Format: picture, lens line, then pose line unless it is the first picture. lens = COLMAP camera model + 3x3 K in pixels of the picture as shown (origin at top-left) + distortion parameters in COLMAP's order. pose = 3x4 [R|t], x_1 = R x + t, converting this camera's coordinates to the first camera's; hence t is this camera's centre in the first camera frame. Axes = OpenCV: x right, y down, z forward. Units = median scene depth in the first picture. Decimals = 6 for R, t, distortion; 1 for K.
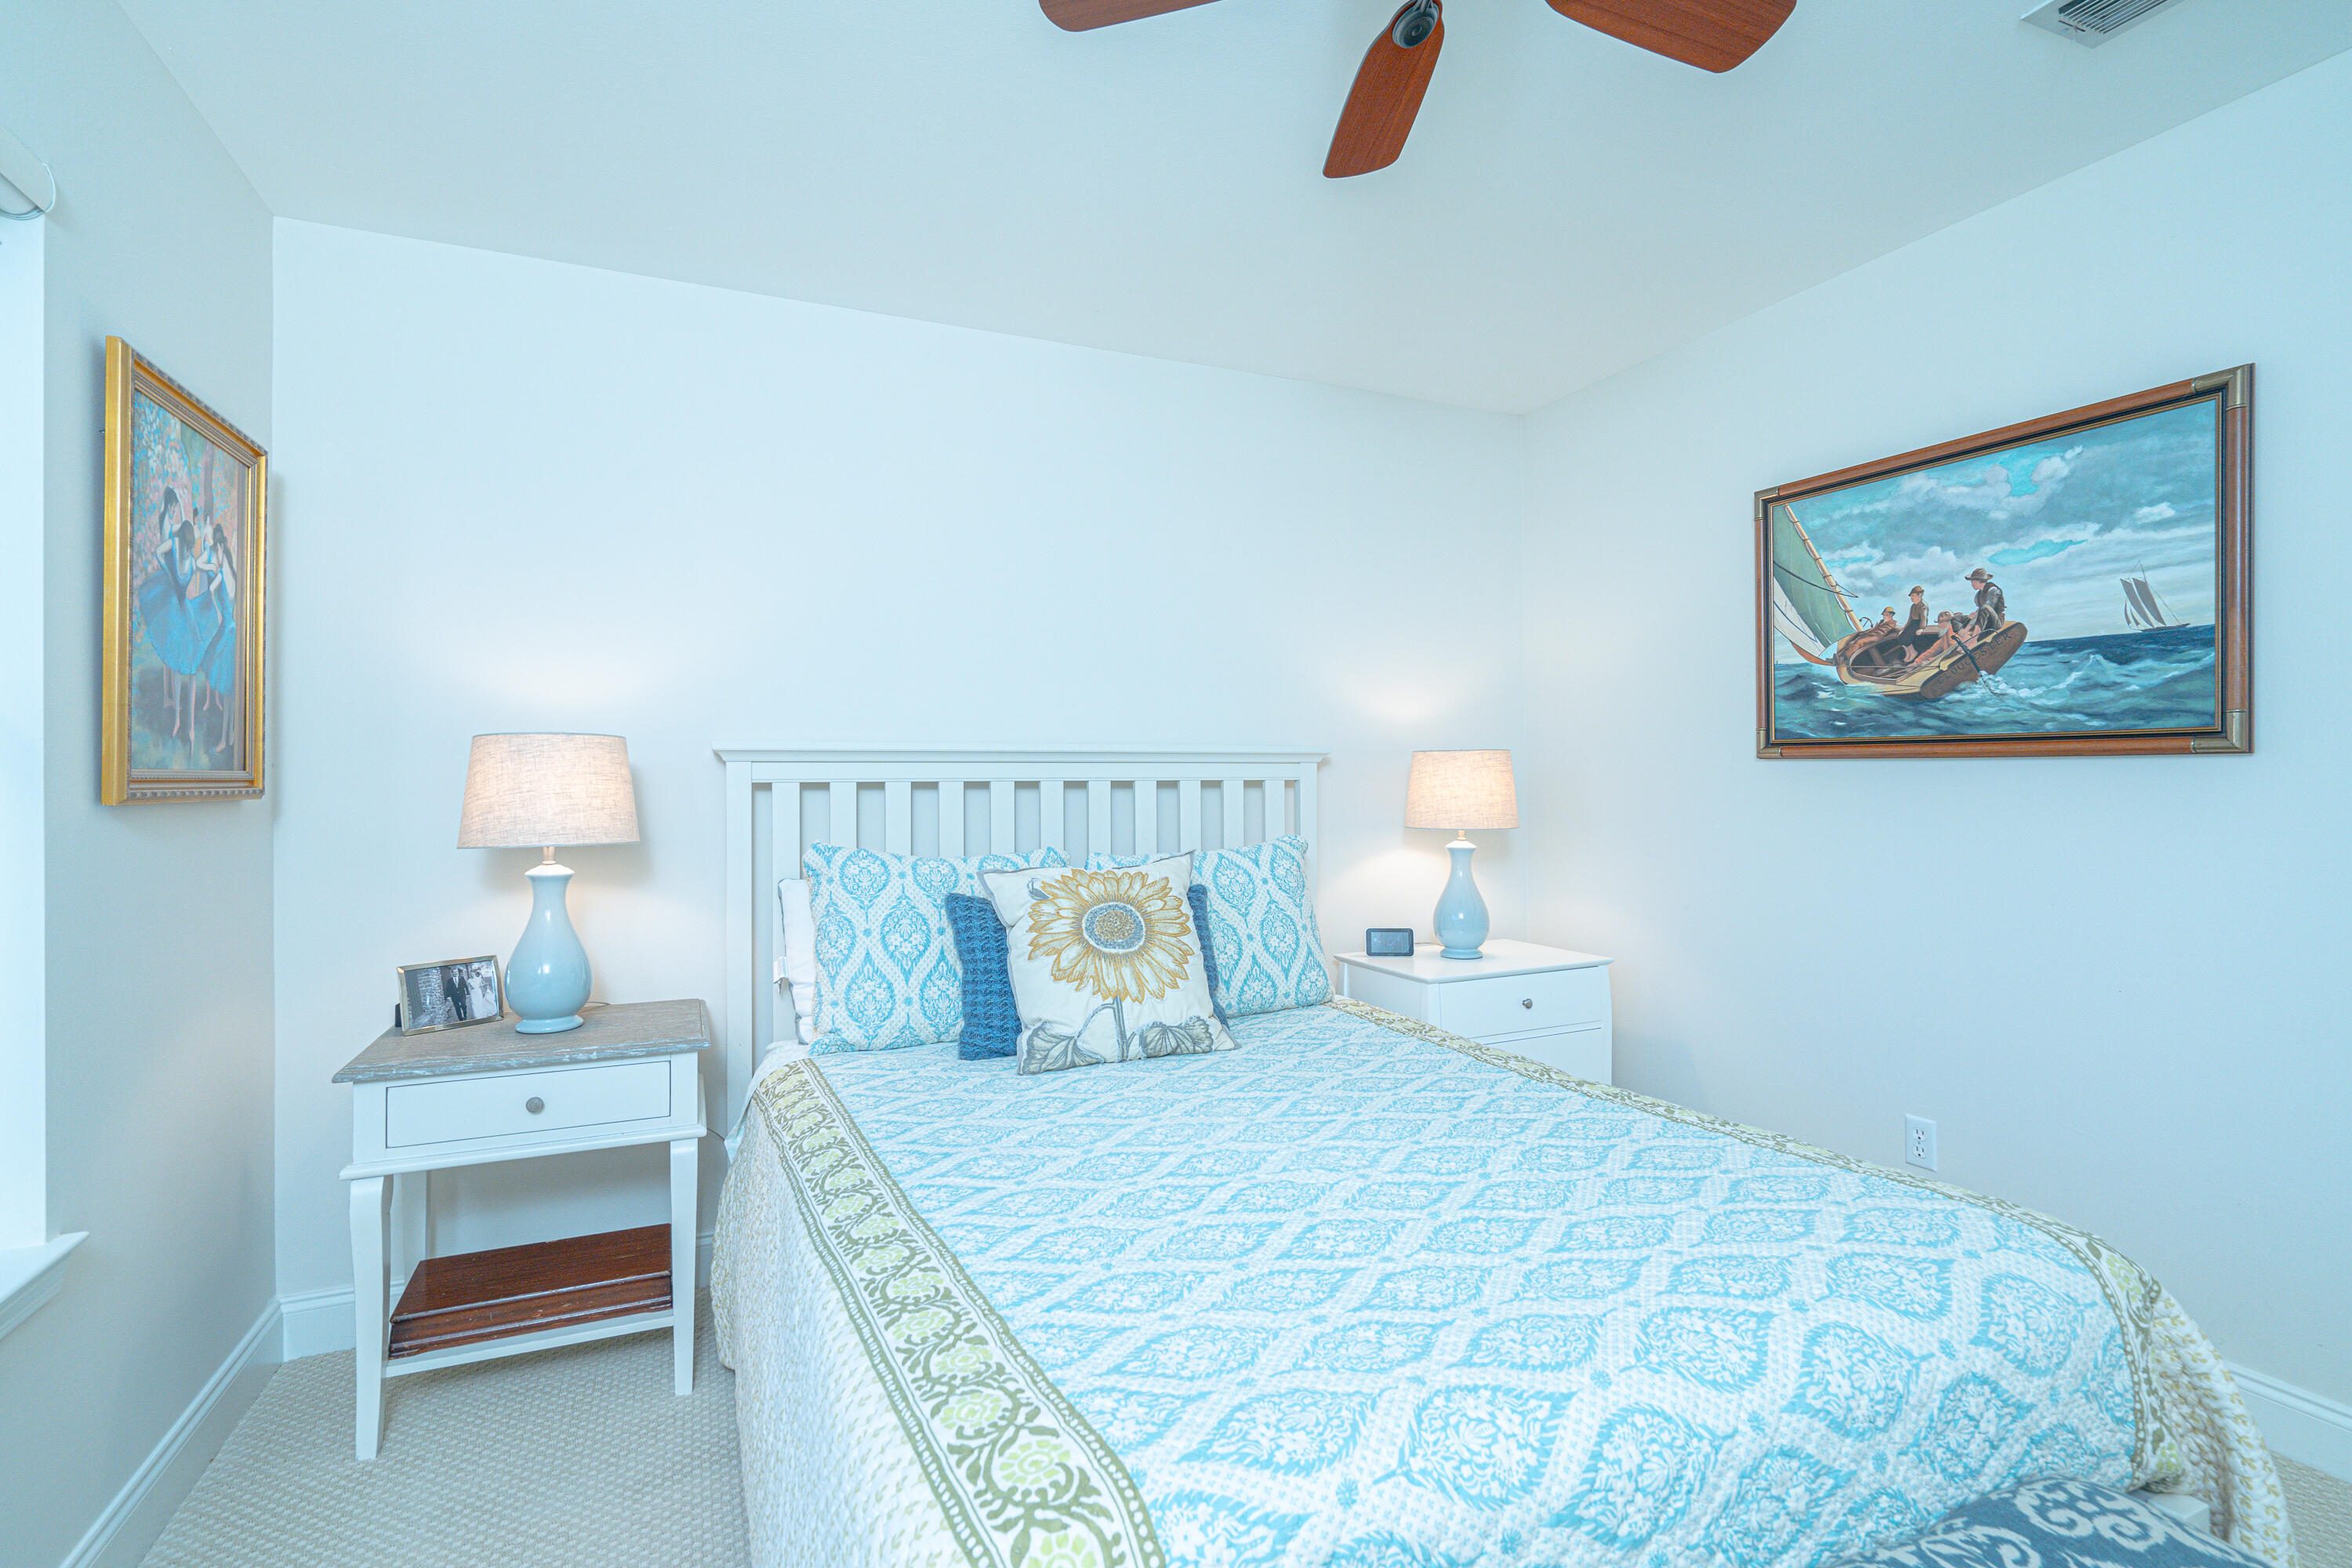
lens RADIAL K [[1082.8, 0, 1174.1], [0, 1082.8, 787.3], [0, 0, 1]] dist [-0.004248, 0.001797]
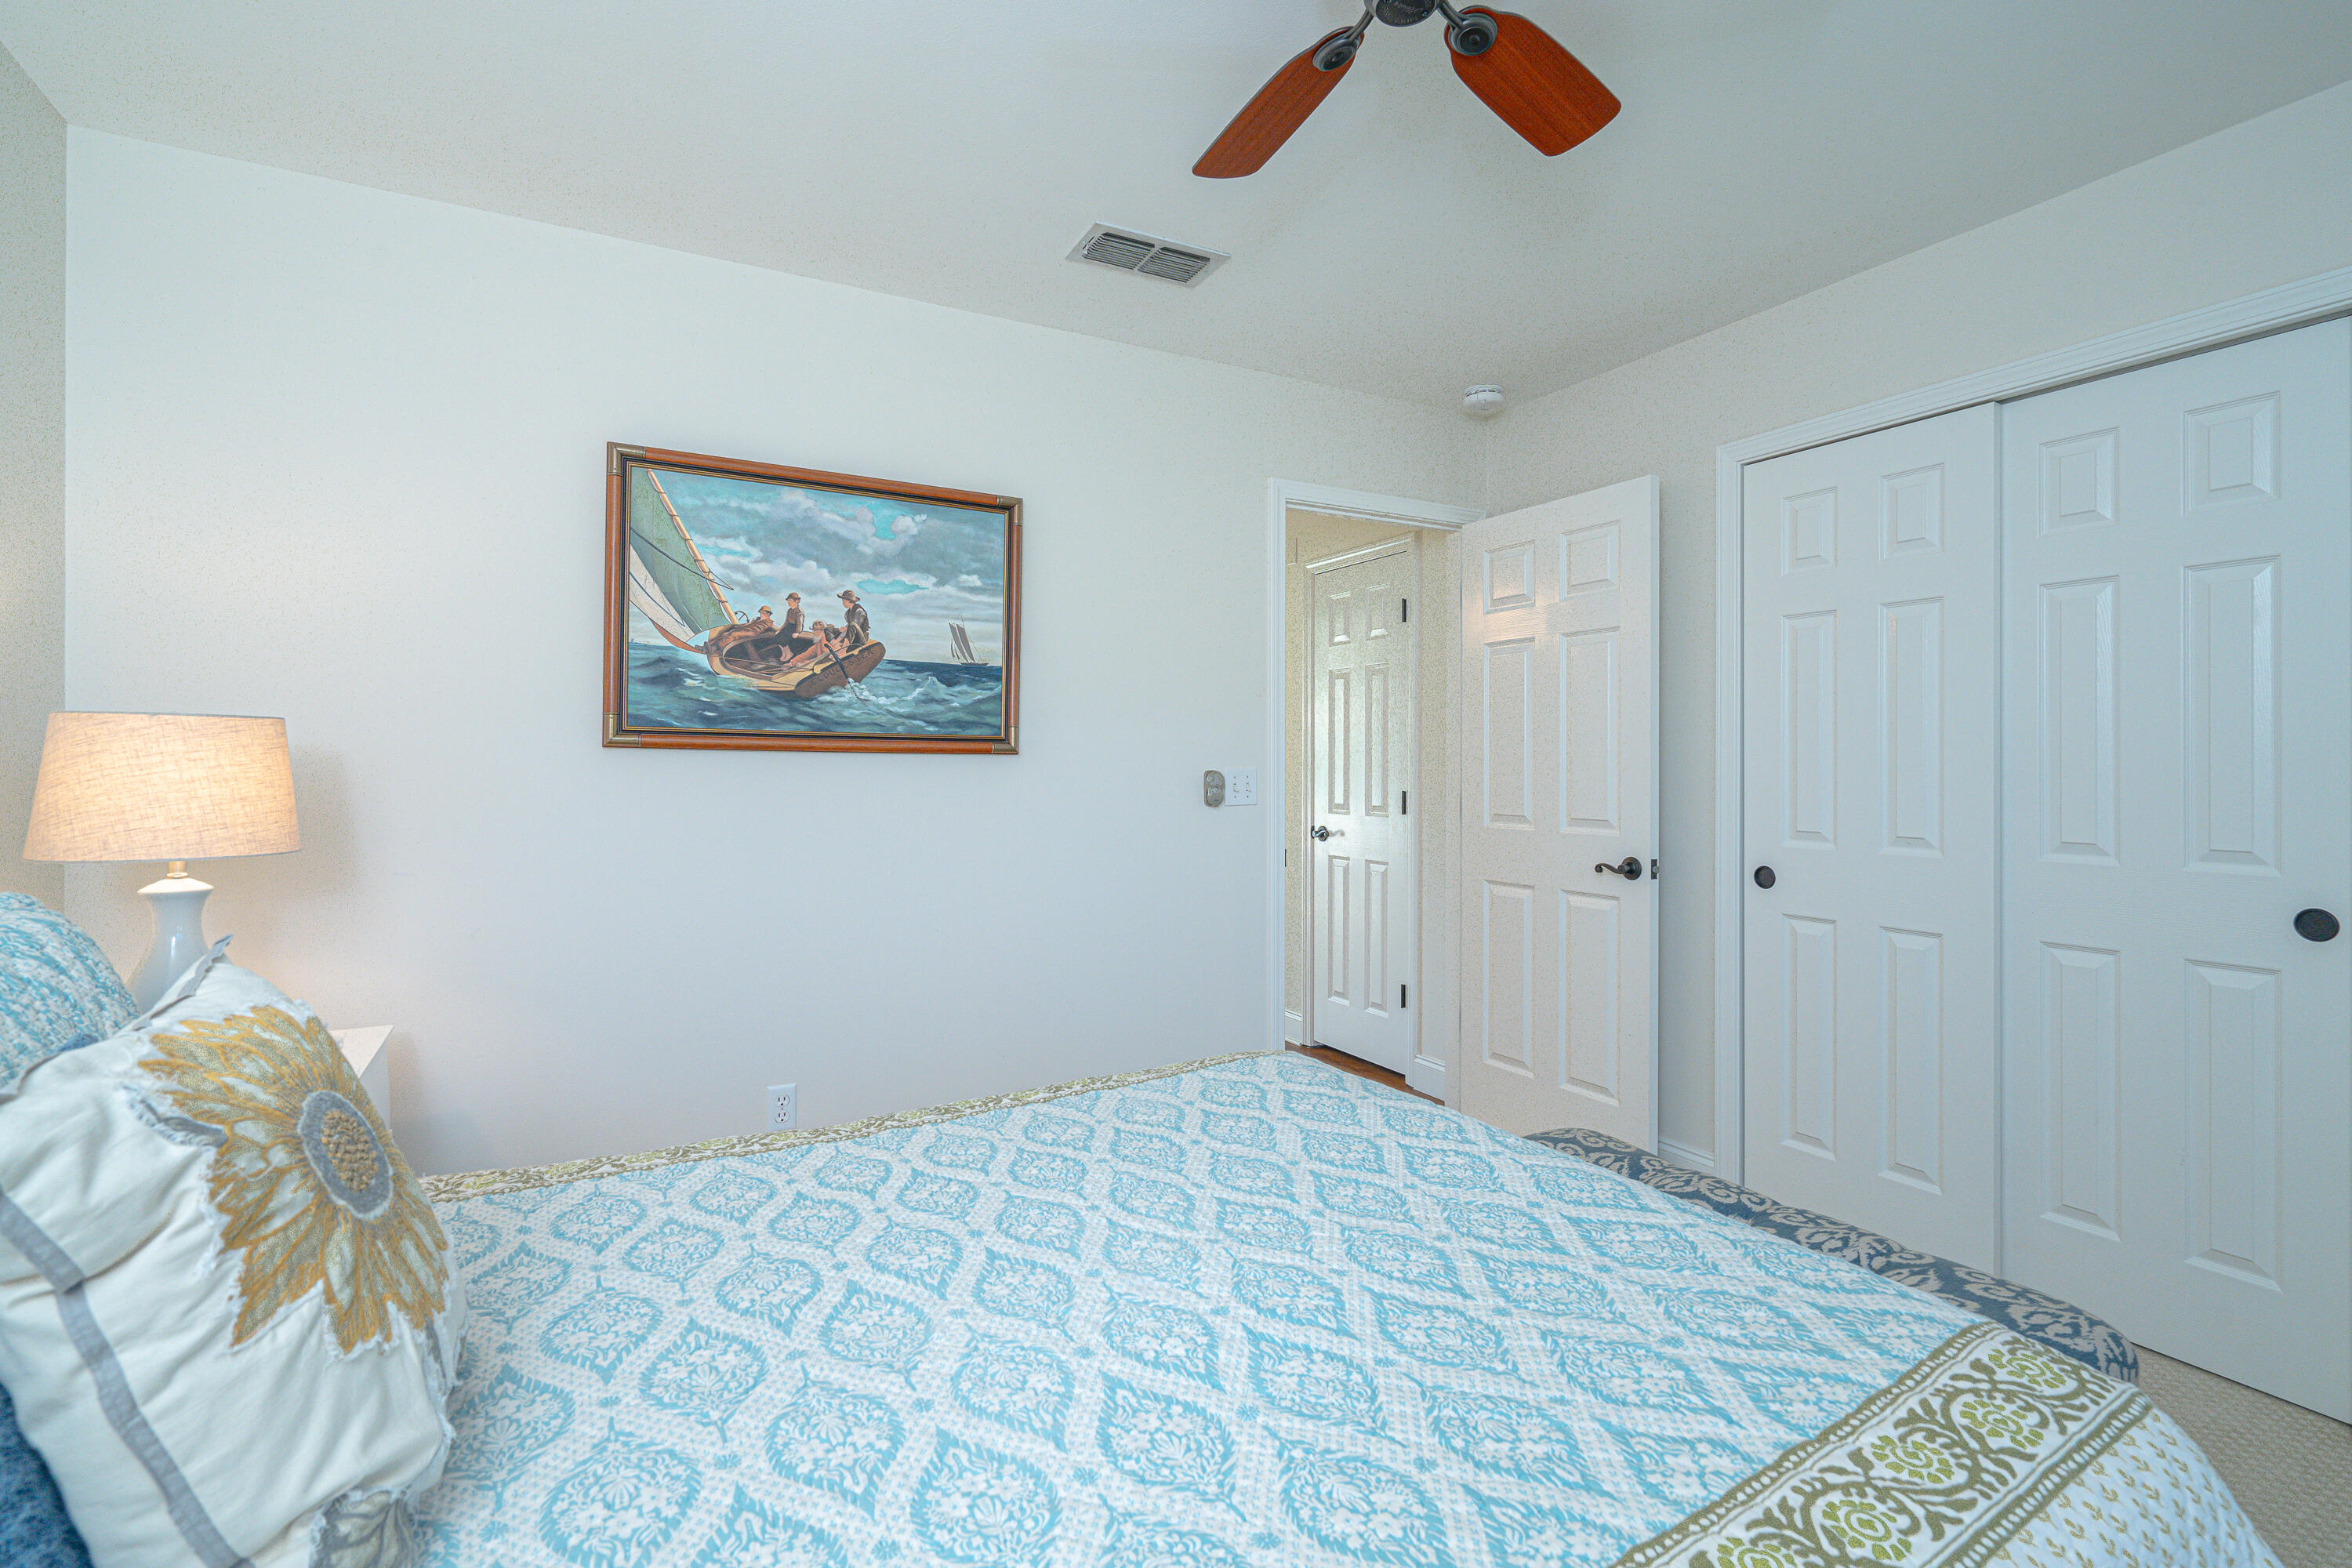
lens RADIAL K [[1082.8, 0, 1174.1], [0, 1082.8, 787.3], [0, 0, 1]] dist [-0.004248, 0.001797]
pose [[-0.072014, -0.006983, 0.997379, -0.438580], [0.008265, 0.999937, 0.007597, 0.004127], [-0.997369, 0.008790, -0.071952, 0.723449]]
